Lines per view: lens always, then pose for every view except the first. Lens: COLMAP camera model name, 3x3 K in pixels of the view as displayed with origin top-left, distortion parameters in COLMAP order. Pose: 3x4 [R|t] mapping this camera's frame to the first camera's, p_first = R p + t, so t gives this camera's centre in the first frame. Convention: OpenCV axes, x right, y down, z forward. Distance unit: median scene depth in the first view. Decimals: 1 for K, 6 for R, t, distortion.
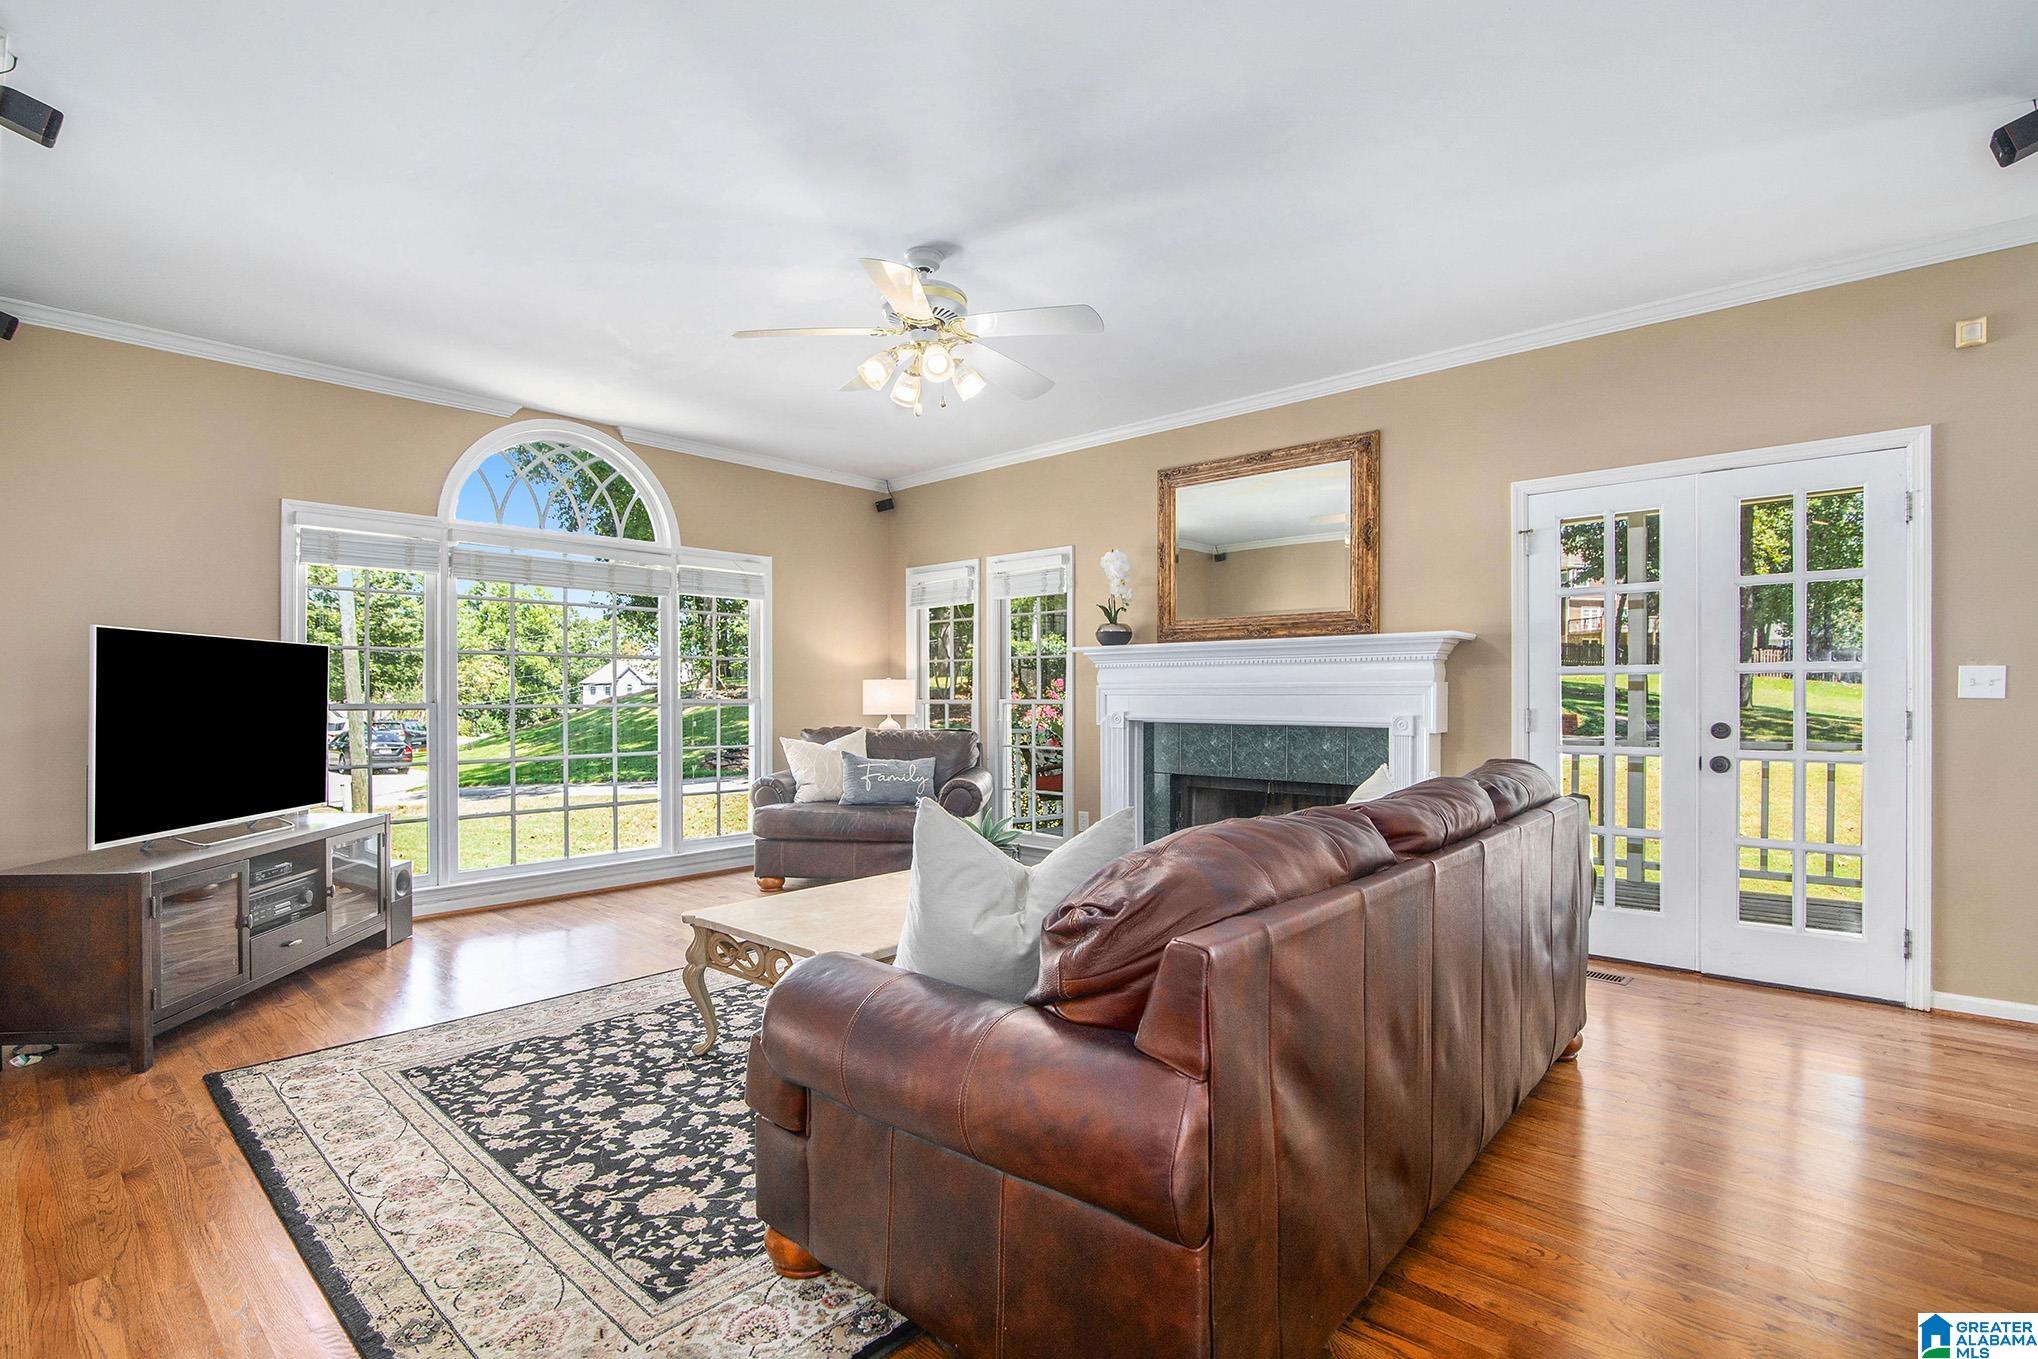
lens RADIAL K [[941.4, 0, 1064.9], [0, 941.4, 691.7], [0, 0, 1]] dist [-0.024020, 0.002443]
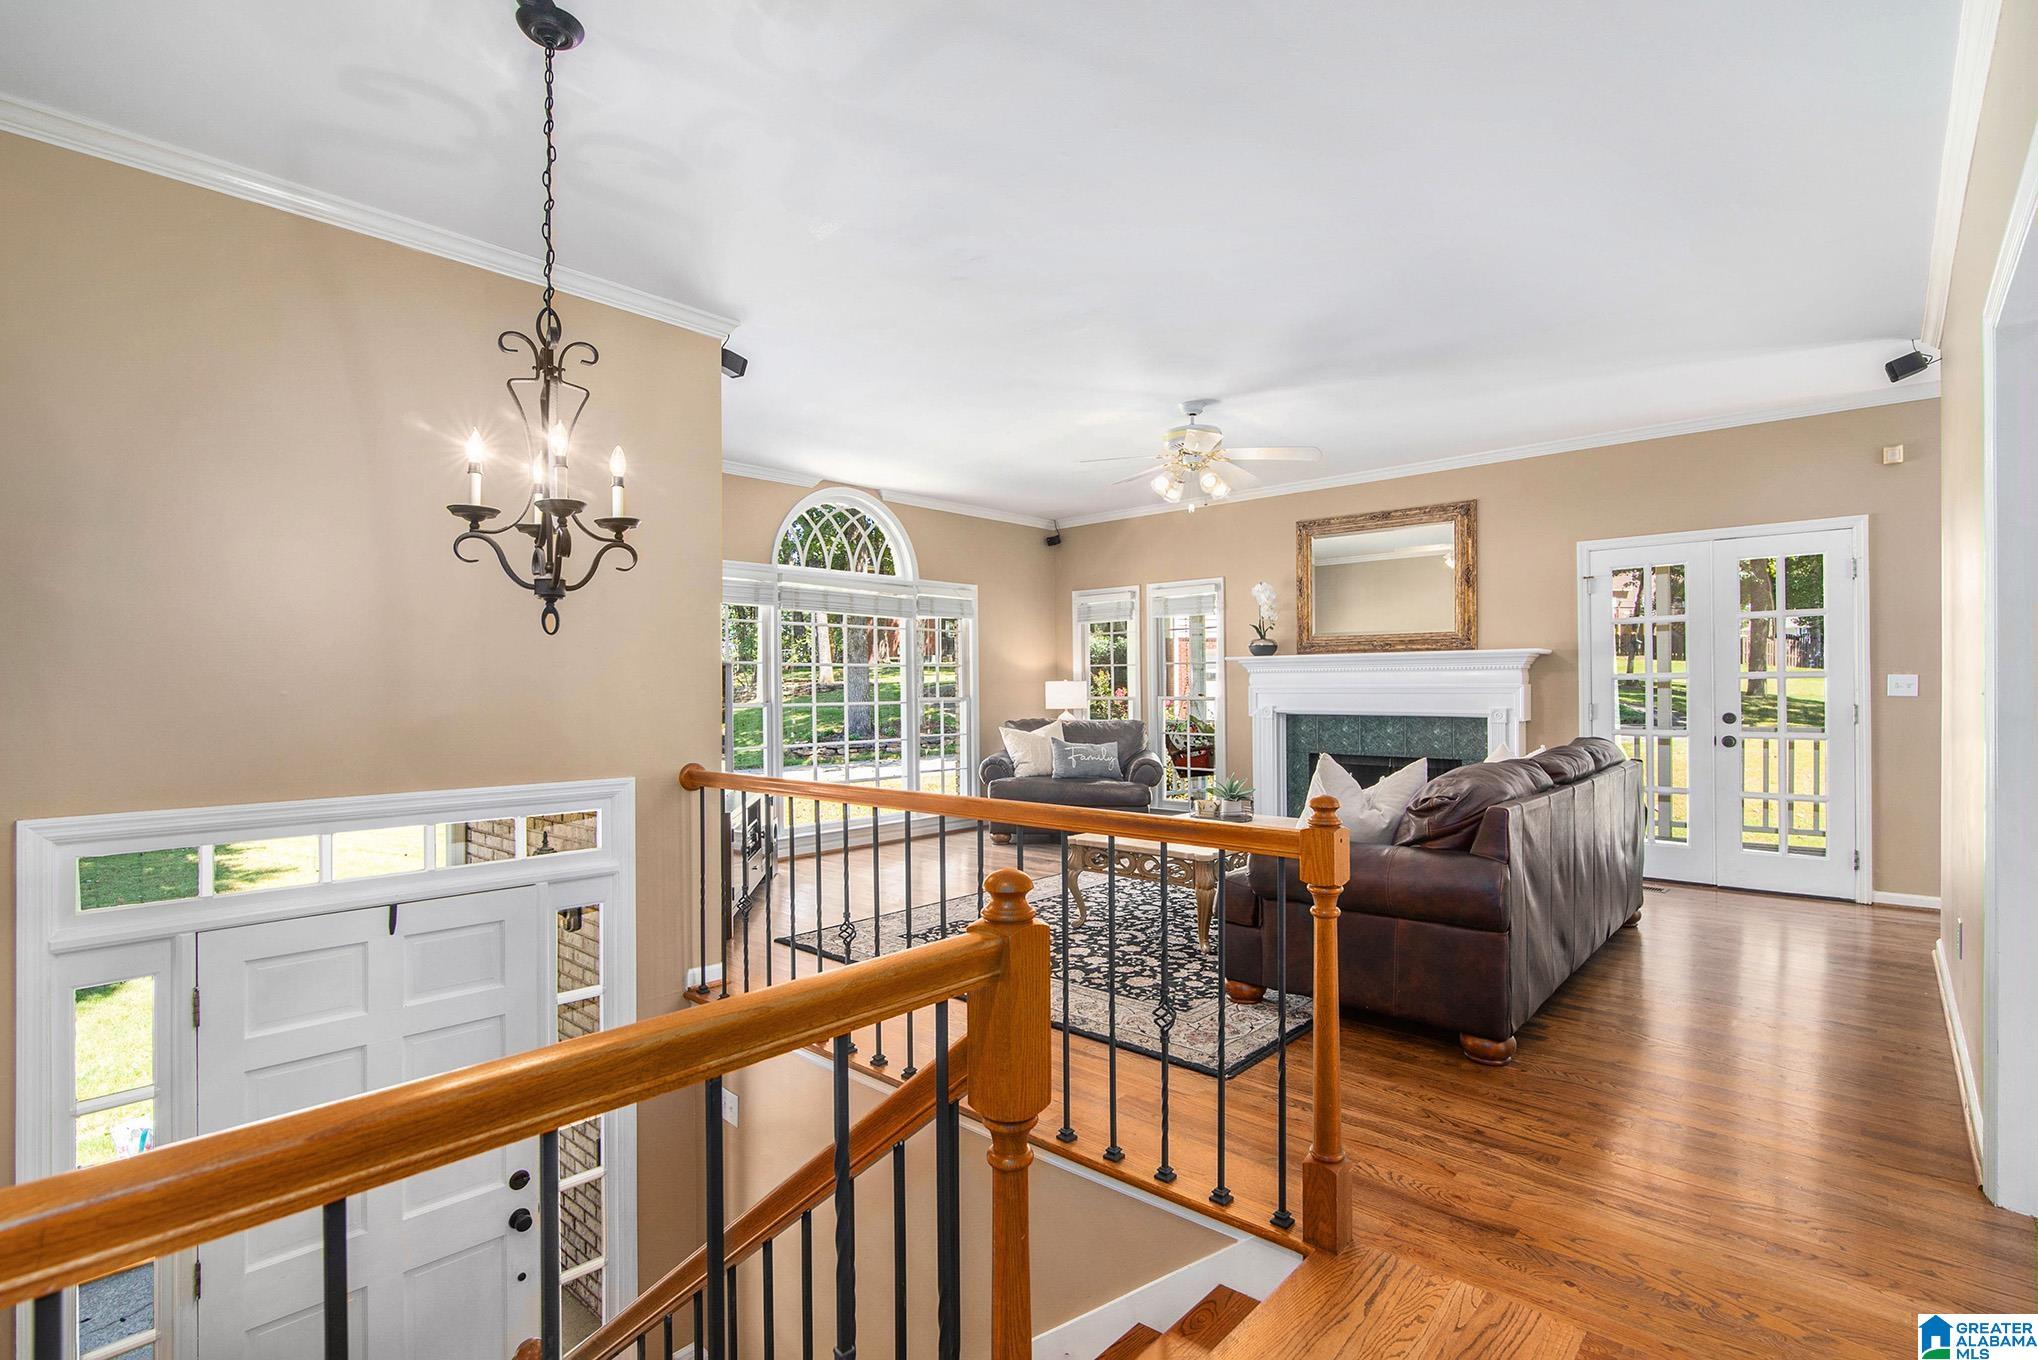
lens RADIAL K [[941.4, 0, 1052.8], [0, 941.4, 678.1], [0, 0, 1]] dist [-0.024020, 0.002443]
pose [[0.999749, -0.005984, -0.021597, -0.255542], [0.005887, 0.999972, -0.004513, -0.016102], [0.021623, 0.004385, 0.999757, -0.380269]]
